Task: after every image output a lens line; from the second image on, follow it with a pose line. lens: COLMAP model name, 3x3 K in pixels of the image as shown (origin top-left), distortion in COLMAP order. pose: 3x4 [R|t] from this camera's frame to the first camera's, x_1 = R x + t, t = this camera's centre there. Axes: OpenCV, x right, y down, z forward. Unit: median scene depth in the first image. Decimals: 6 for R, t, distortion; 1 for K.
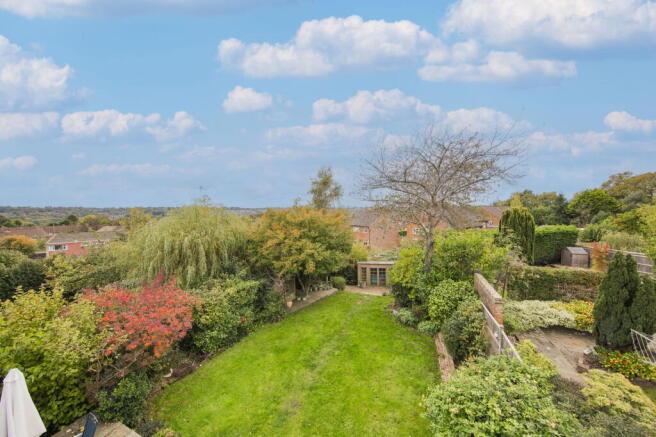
lens RADIAL K [[220.9, 0, 333.0], [0, 220.9, 218.6], [0, 0, 1]] dist [-0.003274, -0.000197]
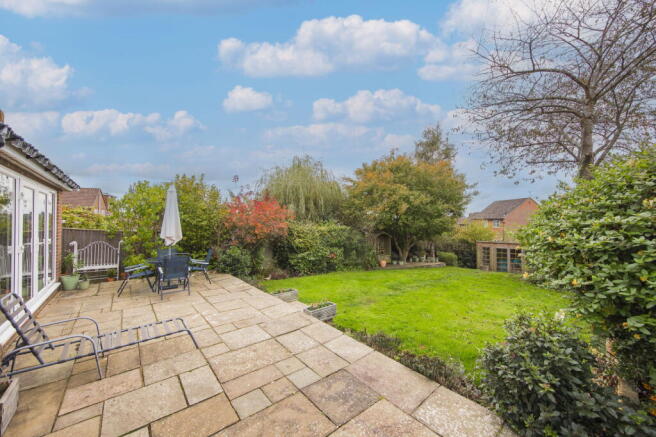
lens RADIAL K [[240.4, 0, 329.9], [0, 240.4, 220.1], [0, 0, 1]] dist [0.001510, -0.000013]
pose [[0.888403, 0.008097, -0.458993, 0.071797], [-0.023585, 0.999329, -0.028021, 0.286228], [0.458459, 0.035719, 0.887998, 0.016498]]
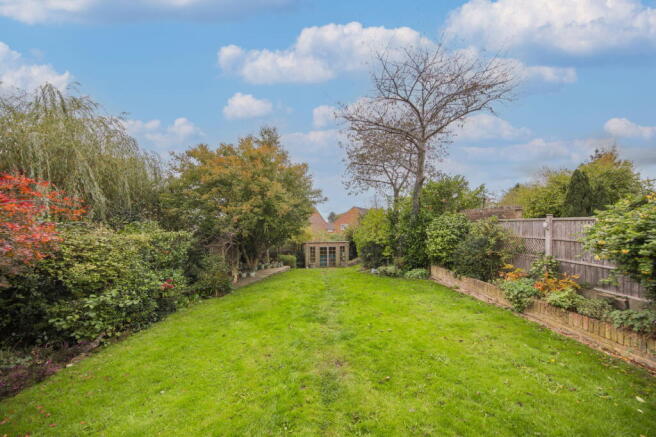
lens RADIAL K [[217.8, 0, 341.9], [0, 217.8, 222.7], [0, 0, 1]] dist [-0.009176, -0.000614]
pose [[0.910526, 0.018513, 0.413037, -0.203006], [-0.001319, 0.999122, -0.041875, 0.281203], [-0.413450, 0.037583, 0.909751, 0.267664]]
